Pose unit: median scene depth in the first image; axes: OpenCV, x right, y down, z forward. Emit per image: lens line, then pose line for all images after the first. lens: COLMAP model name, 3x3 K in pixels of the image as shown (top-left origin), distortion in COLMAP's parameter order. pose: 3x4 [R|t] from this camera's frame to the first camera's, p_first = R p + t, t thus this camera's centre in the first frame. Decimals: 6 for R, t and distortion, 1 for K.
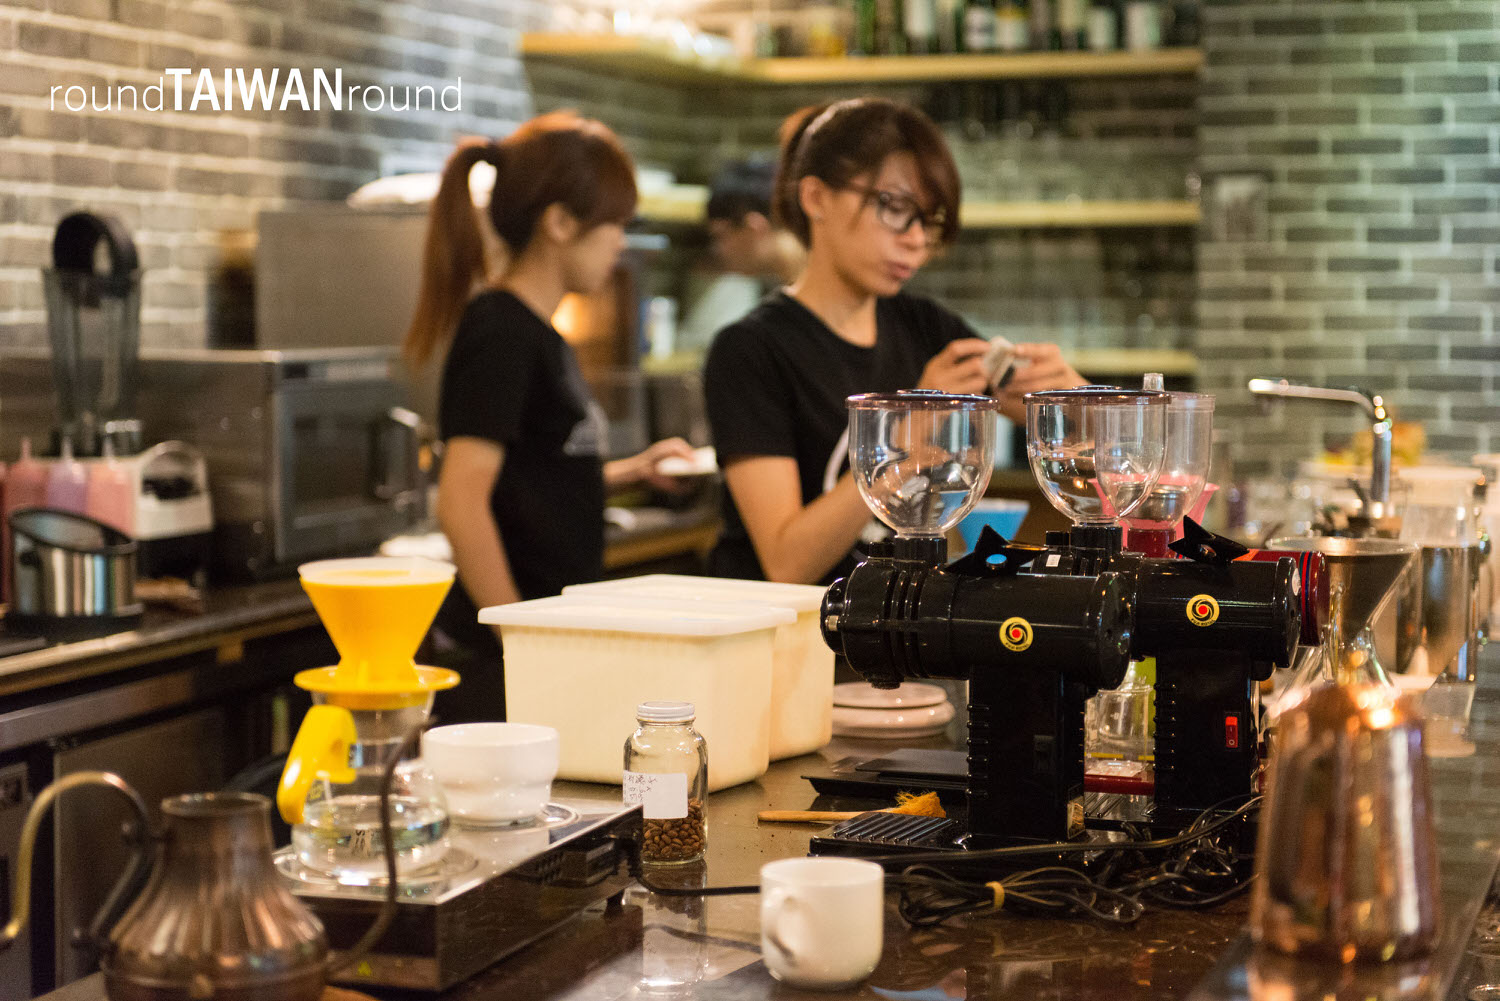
lens RADIAL K [[2885.5, 0, 763.9], [0, 2885.5, 500.5], [0, 0, 1]] dist [0.052192, 0.000000]
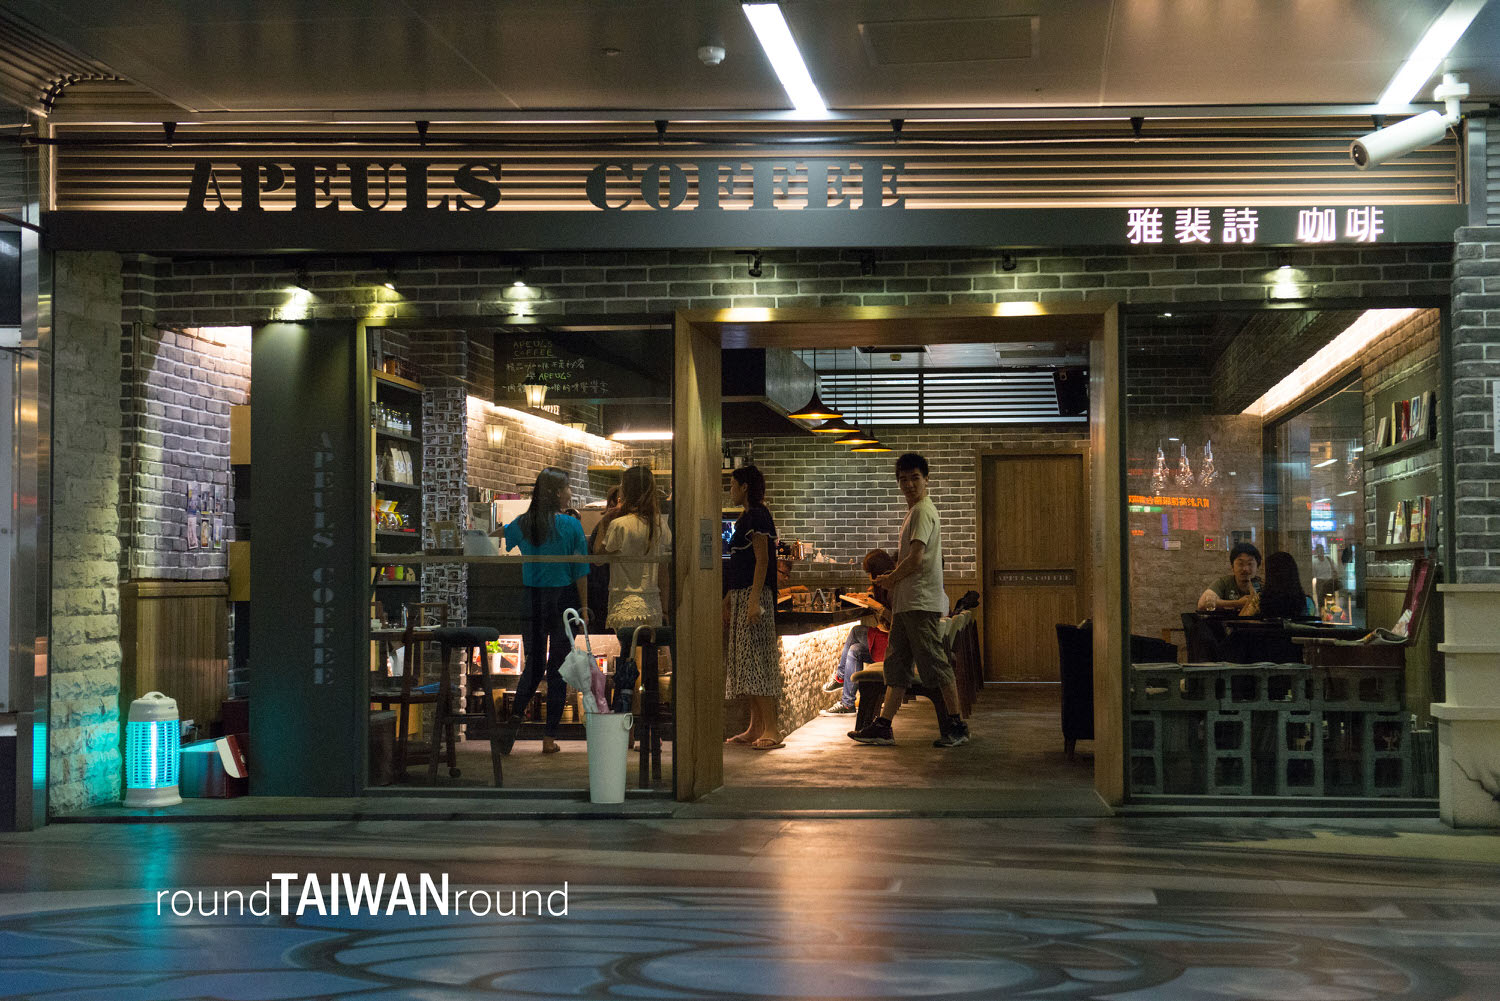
lens RADIAL K [[2089.7, 0, 747.5], [0, 2089.7, 503.0], [0, 0, 1]] dist [0.019872, 0.000000]
pose [[0.982636, -0.001667, 0.185537, -0.518203], [0.021538, 0.994225, -0.105137, 0.255171], [-0.184290, 0.107307, 0.976997, -2.389880]]
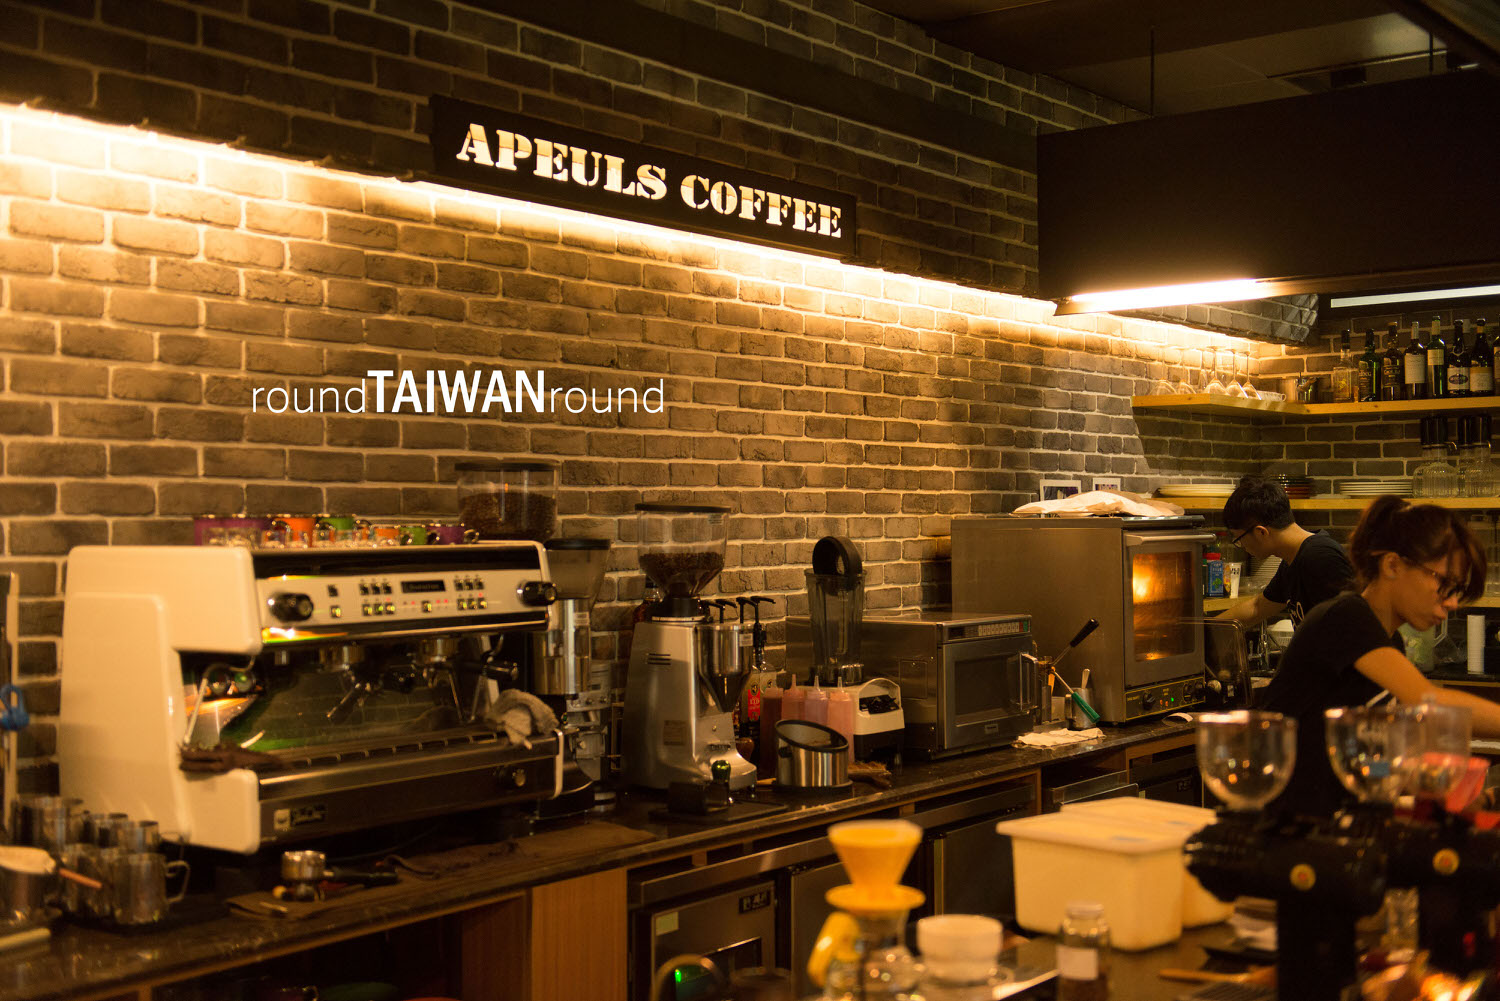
lens RADIAL K [[1858.6, 0, 758.7], [0, 1858.6, 485.6], [0, 0, 1]] dist [0.062029, 0.000000]
pose [[0.948892, -0.012806, -0.315342, 0.053098], [-0.014690, 0.996301, -0.084664, -0.030367], [0.315260, 0.084969, 0.945194, -0.028459]]
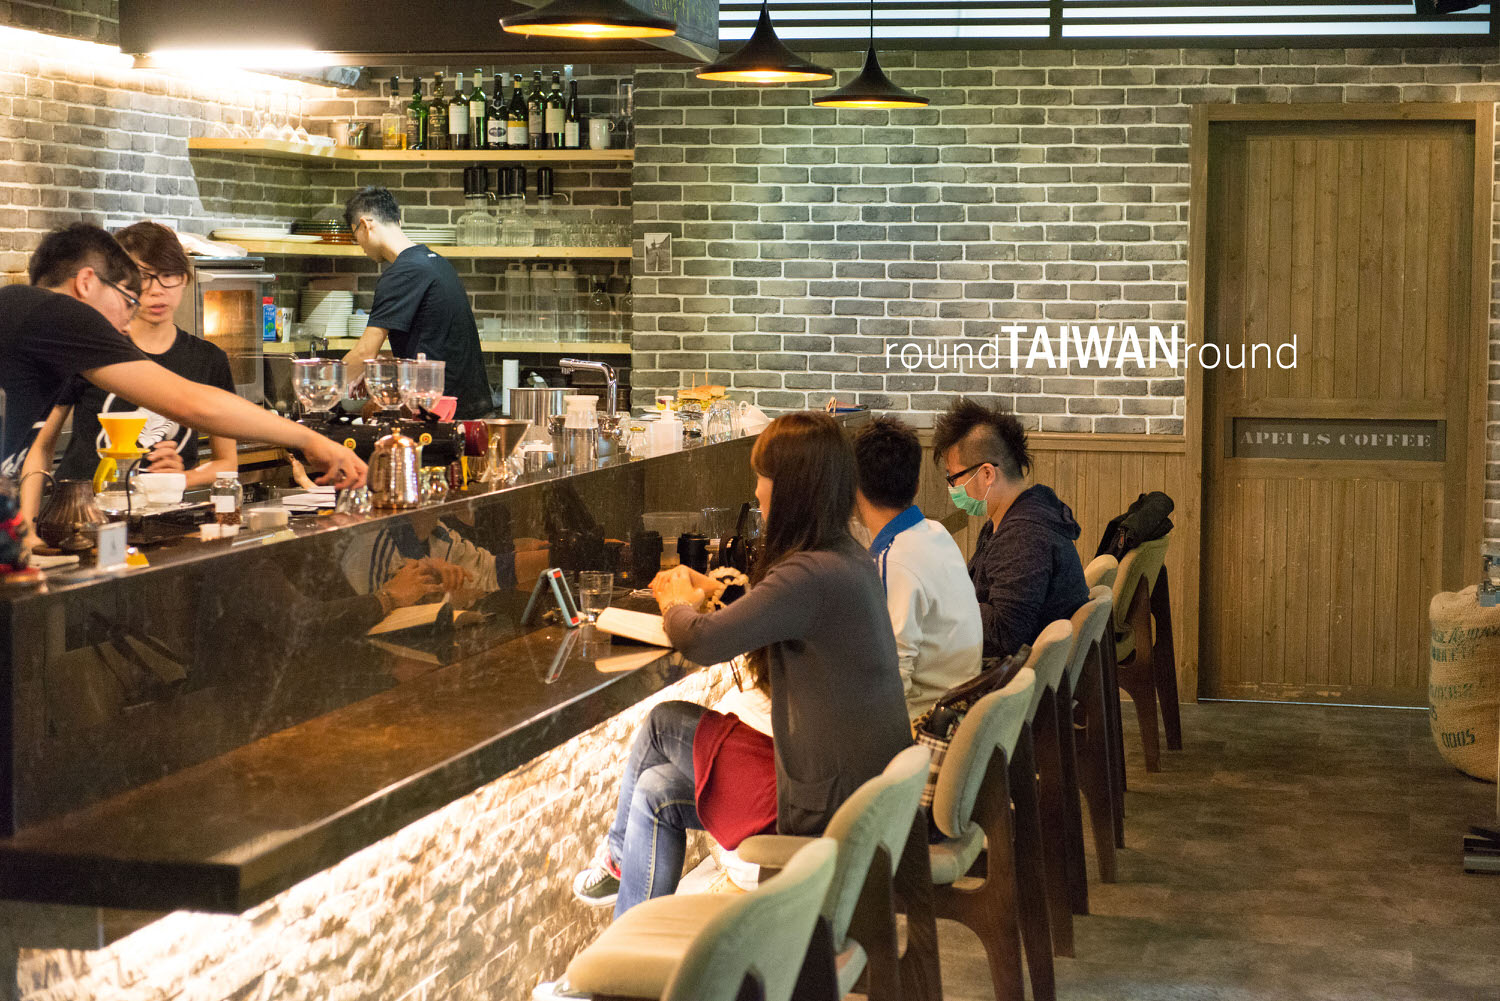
lens RADIAL K [[2885.5, 0, 752.3], [0, 2885.5, 490.5], [0, 0, 1]] dist [0.052192, 0.000000]
pose [[0.995049, -0.000800, 0.099380, 0.081190], [0.000626, 0.999998, 0.001781, 0.035379], [-0.099381, -0.001710, 0.995048, -0.762849]]
